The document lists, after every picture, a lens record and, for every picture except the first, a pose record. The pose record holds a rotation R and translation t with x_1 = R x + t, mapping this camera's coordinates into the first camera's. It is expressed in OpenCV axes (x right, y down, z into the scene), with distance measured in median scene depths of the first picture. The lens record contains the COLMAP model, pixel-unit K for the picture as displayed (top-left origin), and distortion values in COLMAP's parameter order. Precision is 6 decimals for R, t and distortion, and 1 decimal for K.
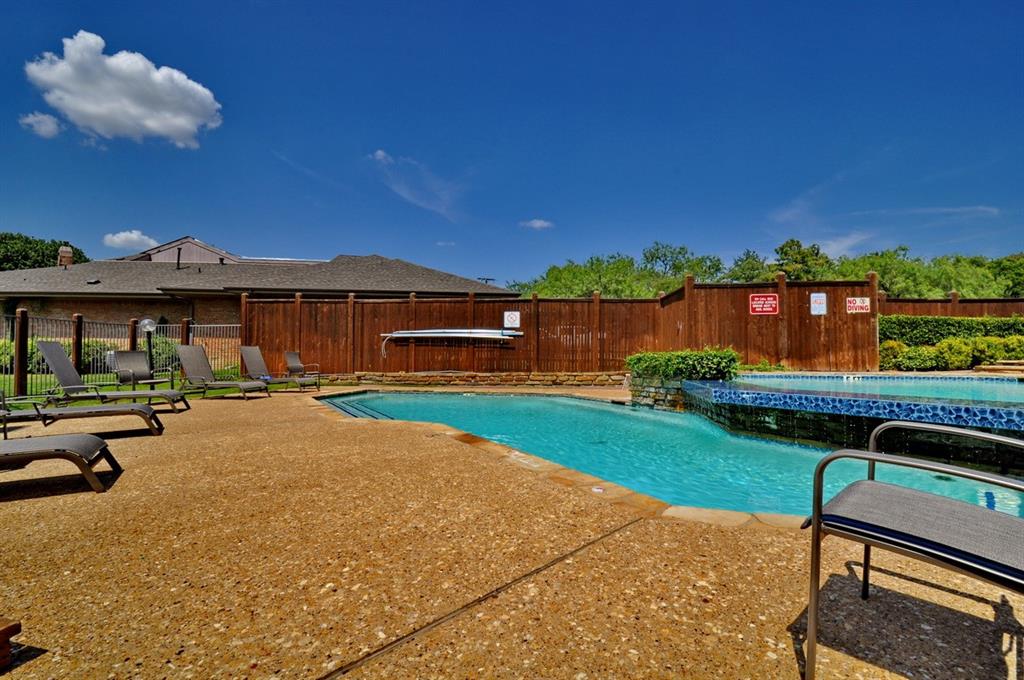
lens RADIAL K [[443.1, 0, 515.2], [0, 443.1, 352.8], [0, 0, 1]] dist [0.022704, -0.027366]
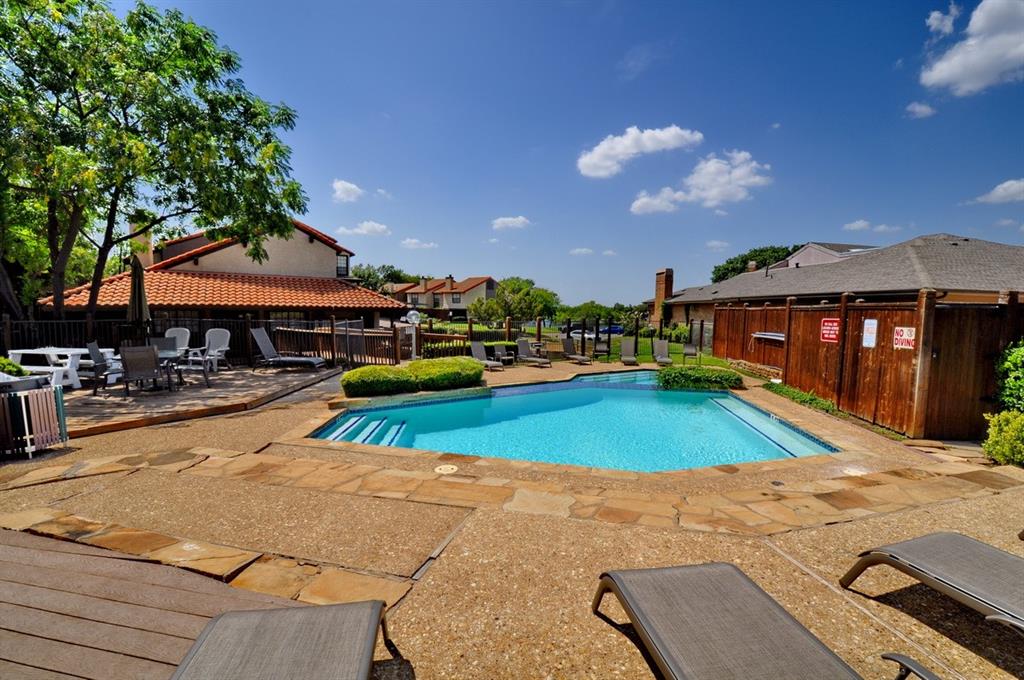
lens RADIAL K [[443.1, 0, 515.2], [0, 443.1, 352.8], [0, 0, 1]] dist [0.022704, -0.027366]
pose [[0.003582, 0.091305, -0.995817, 1.436468], [-0.008422, 0.995790, 0.091273, -0.139825], [0.999958, 0.008060, 0.004335, 0.377479]]
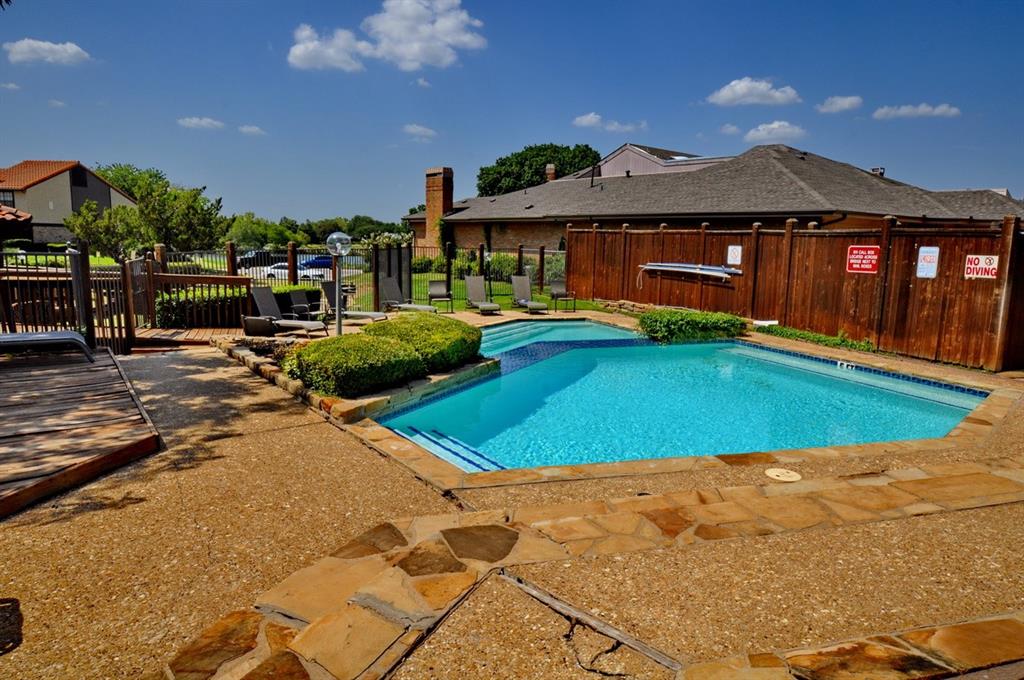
lens RADIAL K [[701.1, 0, 515.7], [0, 701.1, 358.2], [0, 0, 1]] dist [0.032854, -0.024873]
pose [[0.526679, 0.152596, -0.836256, 1.278869], [-0.015943, 0.985356, 0.169762, -0.138032], [0.849915, -0.076078, 0.521399, -0.138601]]
